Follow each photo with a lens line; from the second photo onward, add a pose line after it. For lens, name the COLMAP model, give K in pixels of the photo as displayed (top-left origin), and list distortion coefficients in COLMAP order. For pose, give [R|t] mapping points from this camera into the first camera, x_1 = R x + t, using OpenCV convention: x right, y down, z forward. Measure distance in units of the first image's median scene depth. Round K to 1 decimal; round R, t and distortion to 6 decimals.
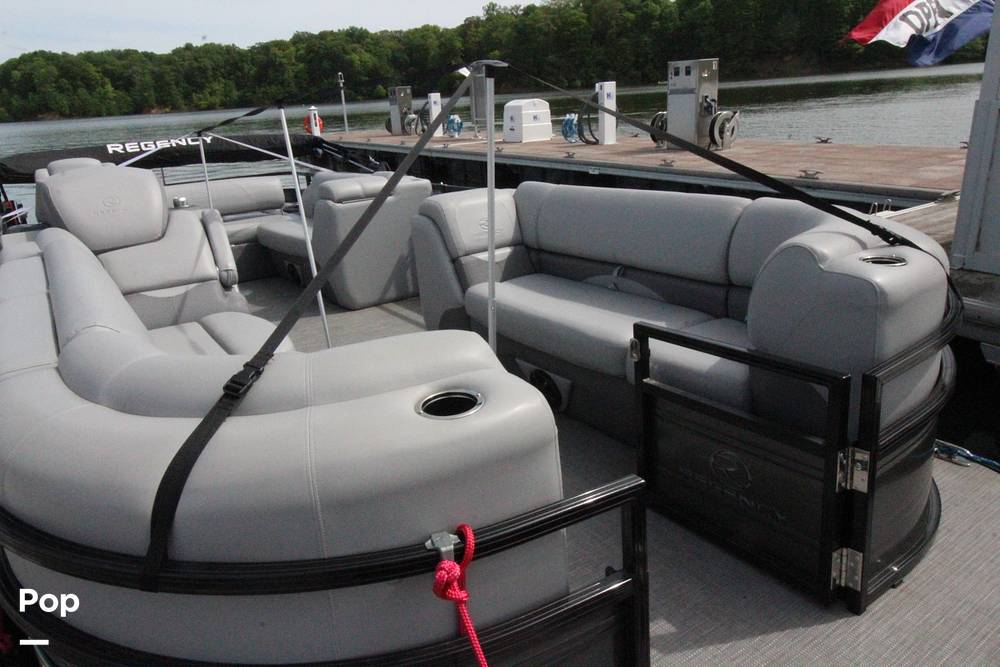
lens RADIAL K [[733.7, 0, 500.0], [0, 733.7, 333.5], [0, 0, 1]] dist [0.039826, 0.000464]
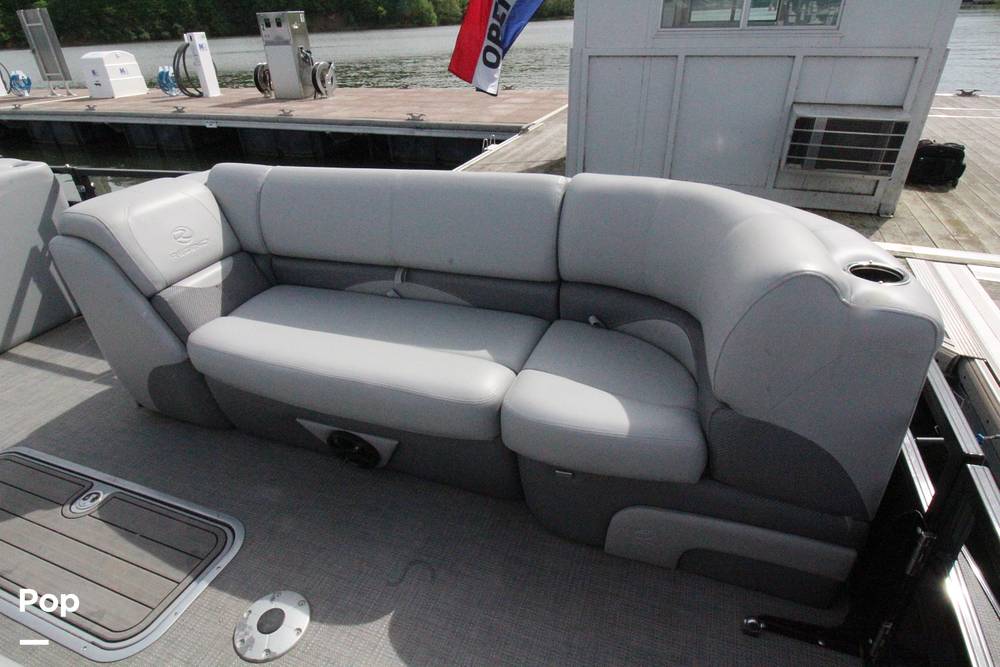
lens RADIAL K [[562.7, 0, 500.0], [0, 562.7, 333.5], [0, 0, 1]] dist [-0.001888, -0.000074]
pose [[0.818097, -0.262128, 0.511865, -0.018276], [0.178388, 0.961843, 0.207452, -0.030602], [-0.546713, -0.078405, 0.833641, 0.101008]]
